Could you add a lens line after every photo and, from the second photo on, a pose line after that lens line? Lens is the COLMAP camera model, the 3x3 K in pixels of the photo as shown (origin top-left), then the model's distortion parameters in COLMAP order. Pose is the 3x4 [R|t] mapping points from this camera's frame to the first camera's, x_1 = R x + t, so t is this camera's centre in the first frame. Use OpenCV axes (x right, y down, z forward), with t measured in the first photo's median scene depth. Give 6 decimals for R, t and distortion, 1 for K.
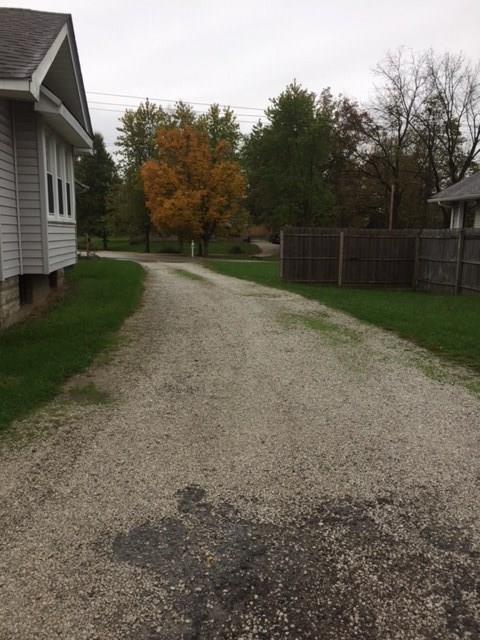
lens RADIAL K [[561.4, 0, 243.2], [0, 561.4, 315.3], [0, 0, 1]] dist [0.050055, -0.043437]
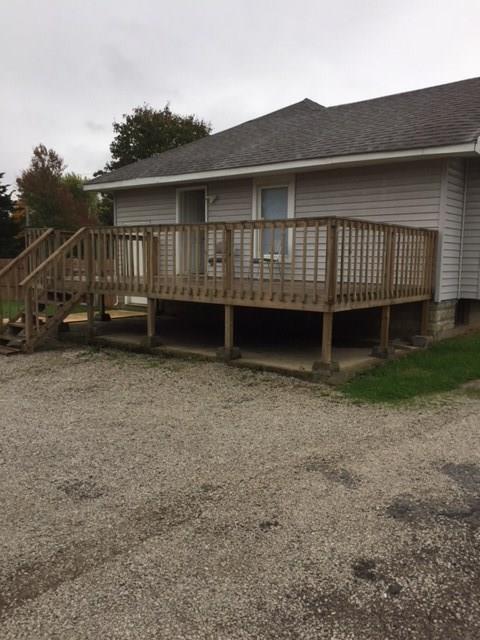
lens RADIAL K [[561.4, 0, 241.0], [0, 561.4, 321.2], [0, 0, 1]] dist [0.050055, -0.043437]
pose [[0.693167, 0.087202, -0.715482, 0.263704], [-0.122661, 0.992446, 0.002122, 0.051158], [0.710263, 0.086291, 0.698627, -0.280801]]
